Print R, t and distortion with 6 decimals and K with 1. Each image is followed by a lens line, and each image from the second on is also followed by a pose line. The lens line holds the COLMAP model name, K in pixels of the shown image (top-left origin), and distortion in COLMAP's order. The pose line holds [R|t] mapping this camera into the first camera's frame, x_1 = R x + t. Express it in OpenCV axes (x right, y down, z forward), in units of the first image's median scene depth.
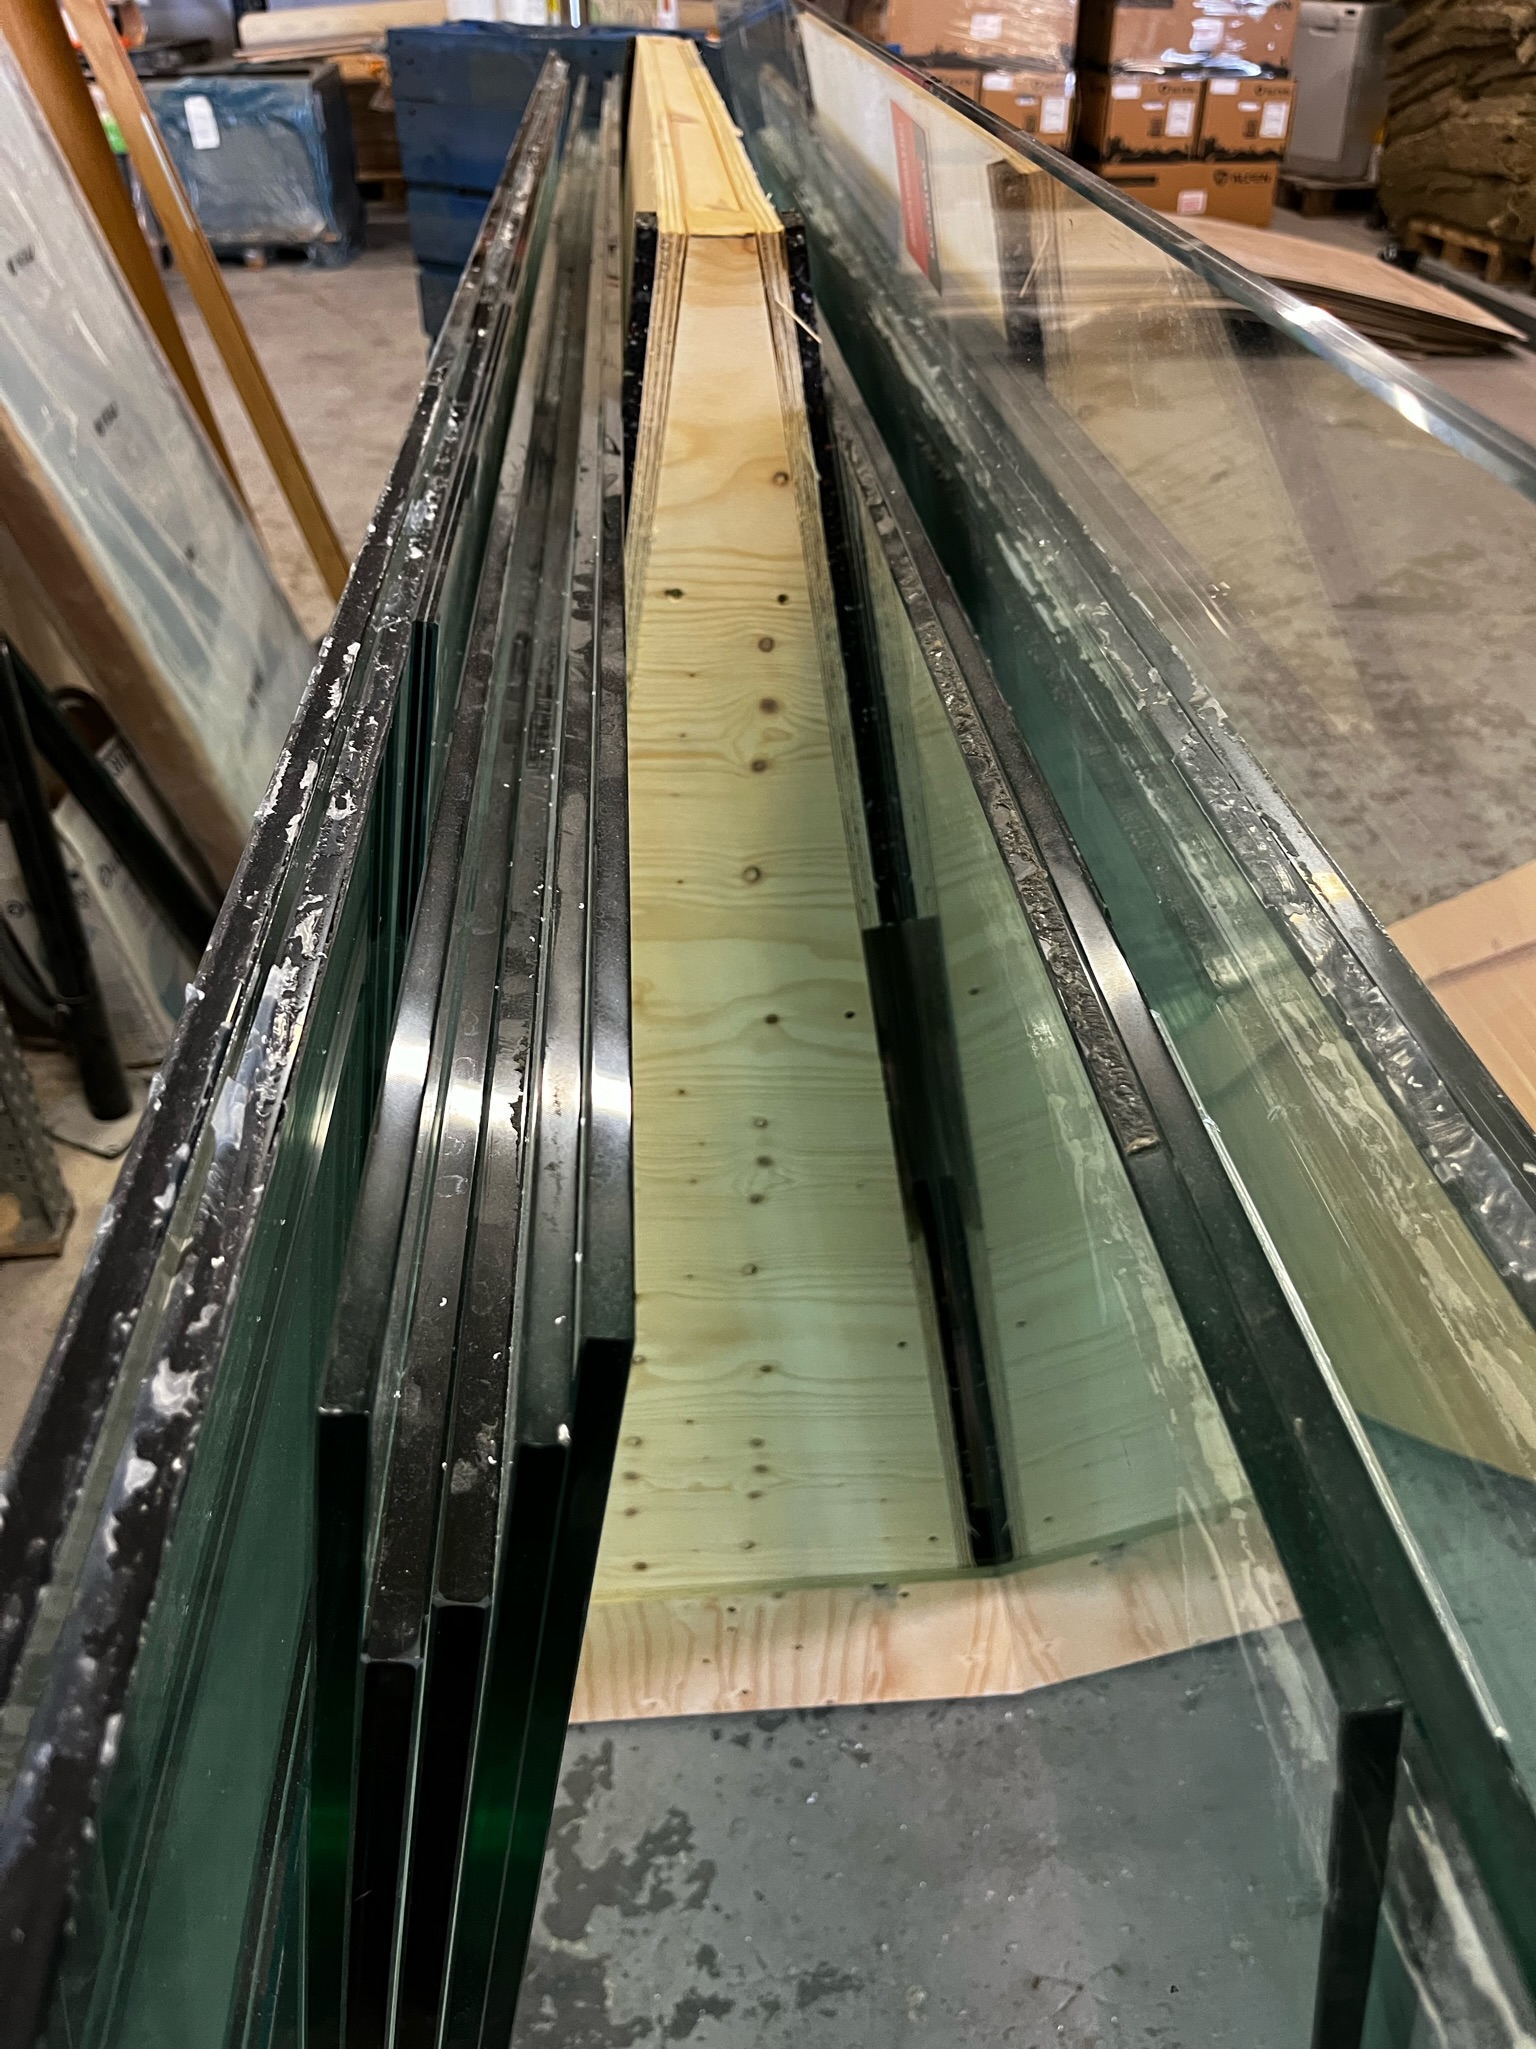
lens RADIAL K [[1551.1, 0, 760.5], [0, 1551.1, 1038.4], [0, 0, 1]] dist [0.061480, -0.075152]
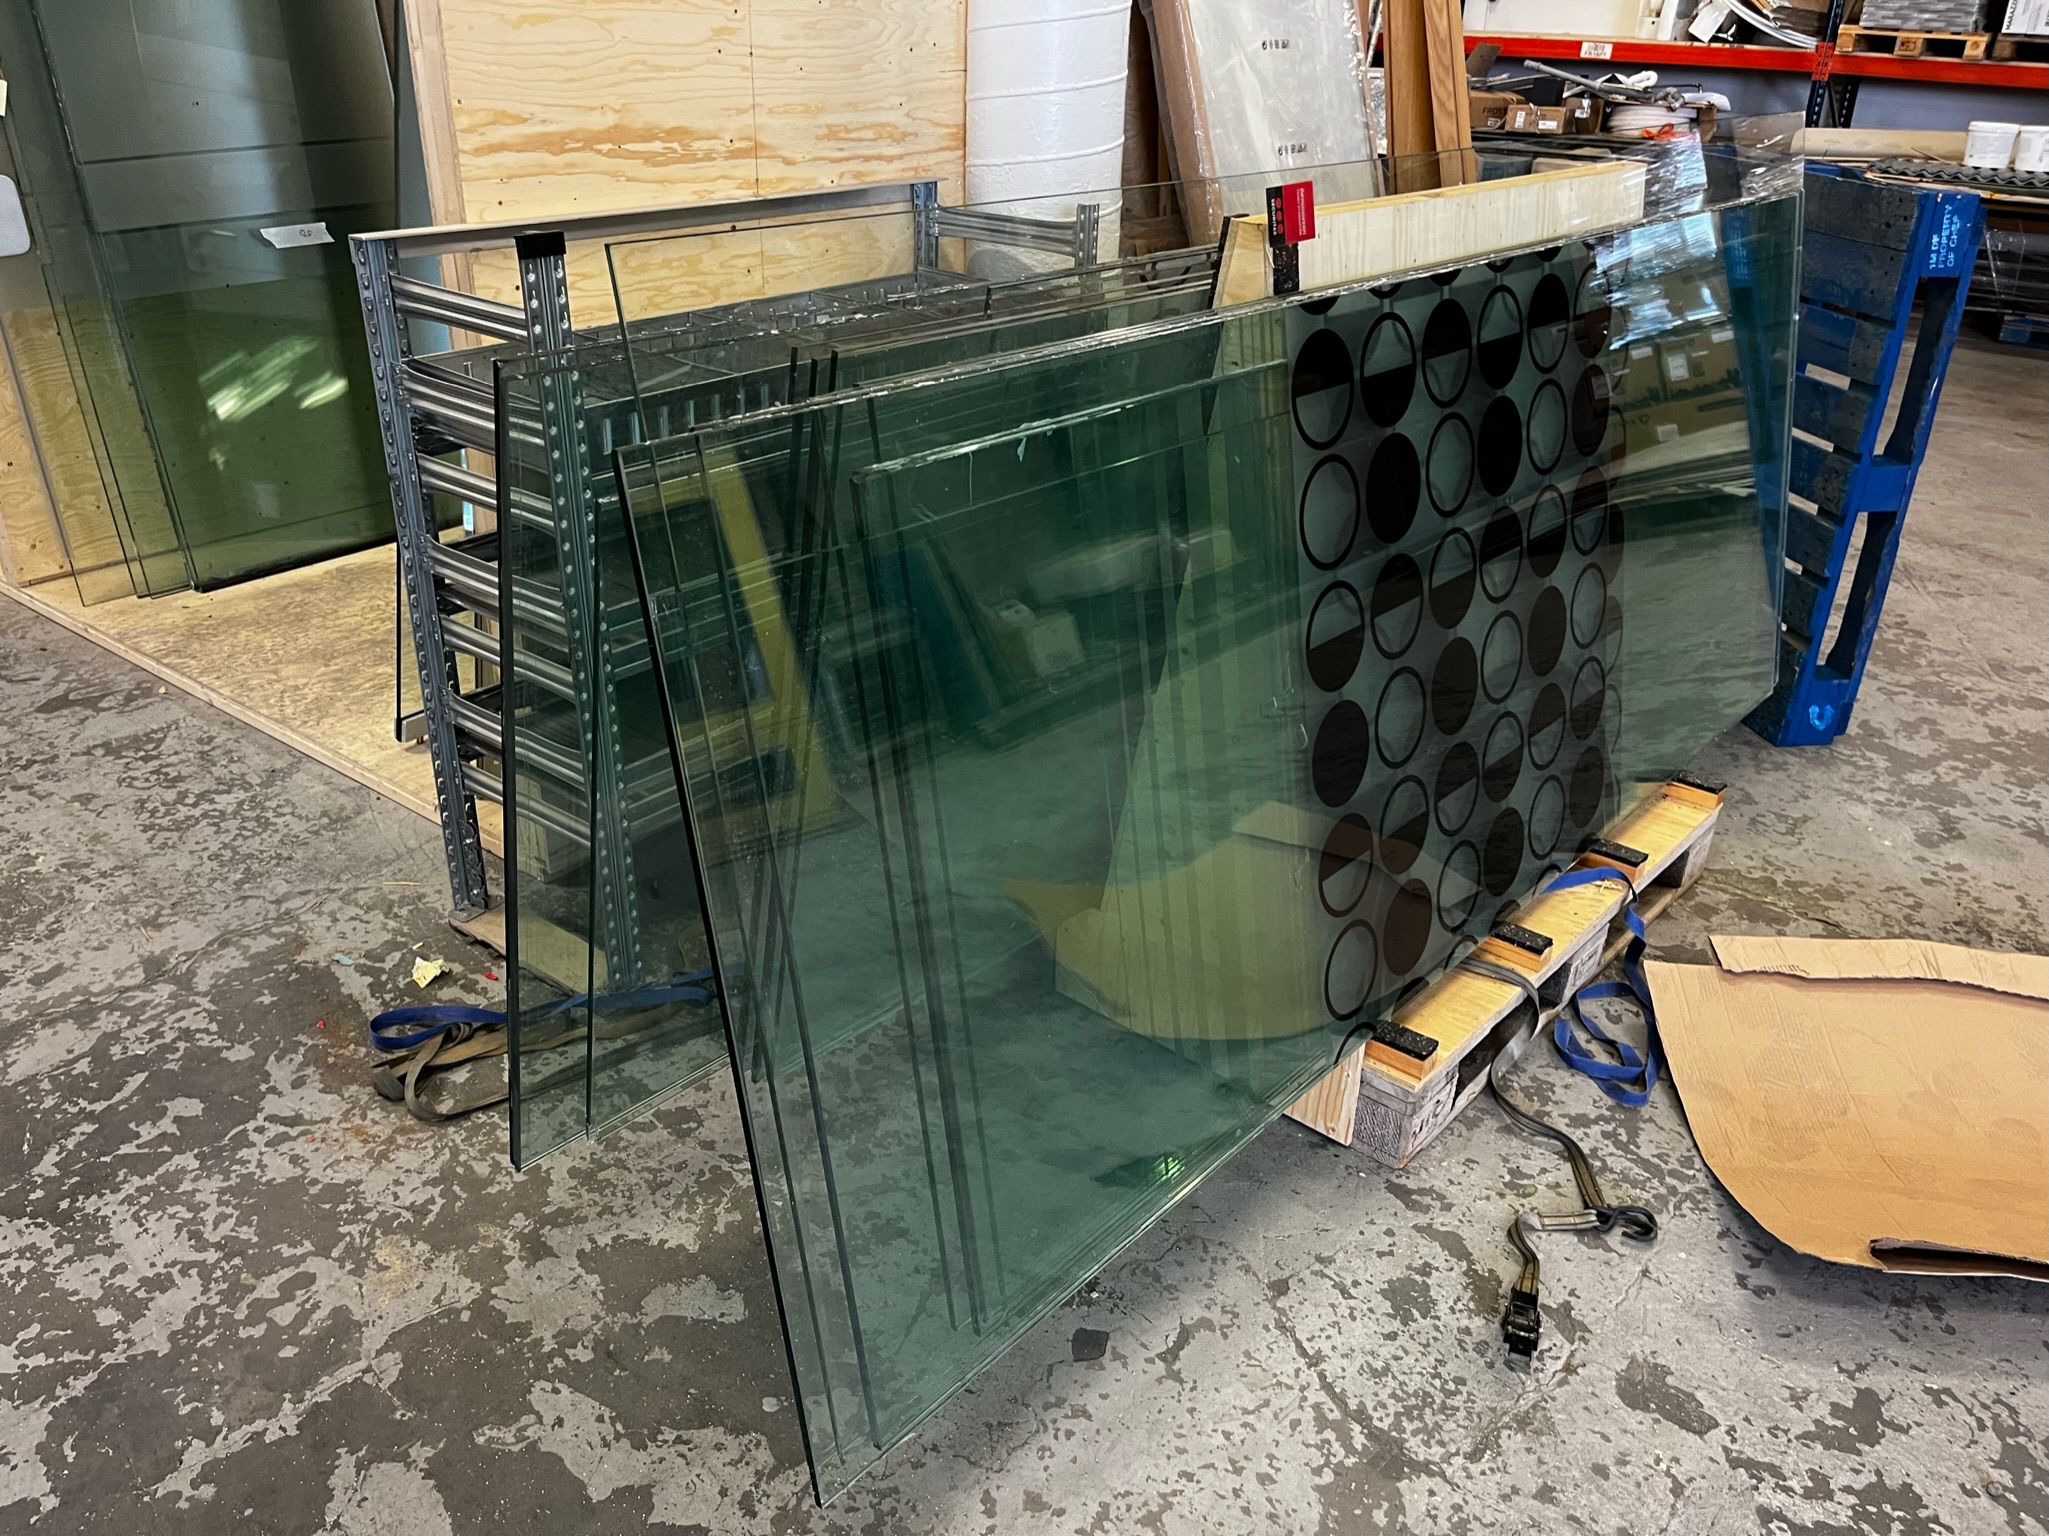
lens RADIAL K [[1551.1, 0, 1010.8], [0, 1551.1, 771.0], [0, 0, 1]] dist [0.061480, -0.075152]
pose [[0.697673, 0.331446, -0.635135, 0.896951], [-0.442338, 0.896669, -0.017965, 0.278108], [0.563551, 0.293478, 0.772192, -0.507901]]
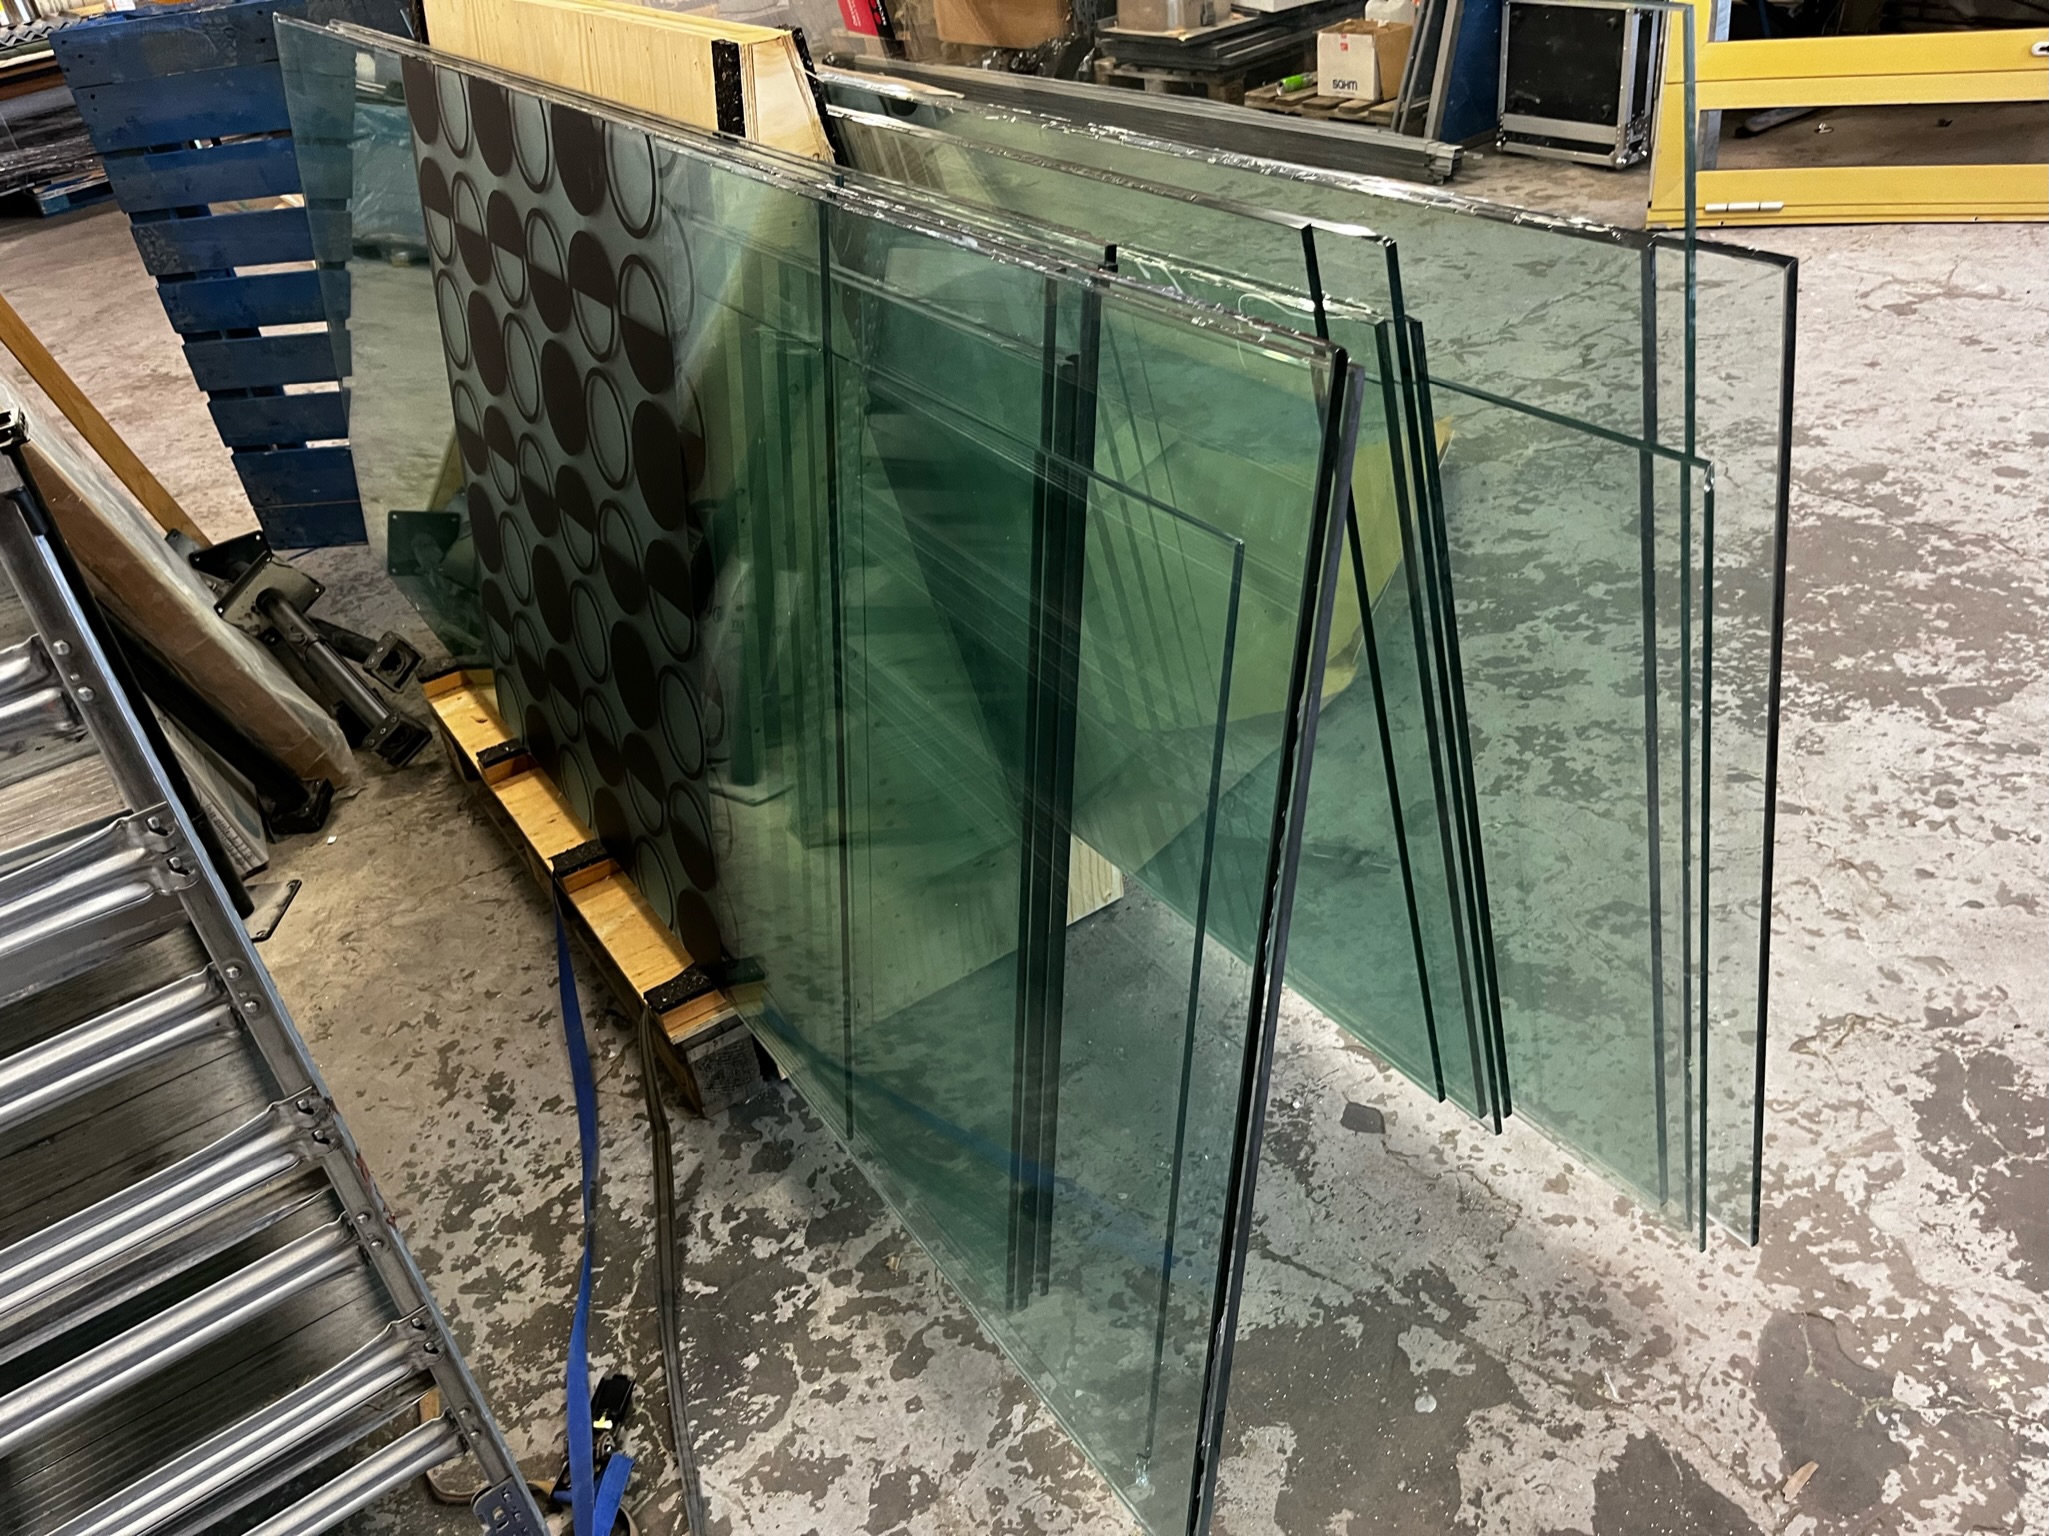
lens RADIAL K [[1551.1, 0, 1009.6], [0, 1551.1, 781.6], [0, 0, 1]] dist [0.061480, -0.075152]
pose [[0.868122, -0.363003, 0.338516, -0.439545], [0.383138, 0.923657, 0.007914, 0.268405], [-0.315546, 0.122828, 0.940927, -0.499743]]
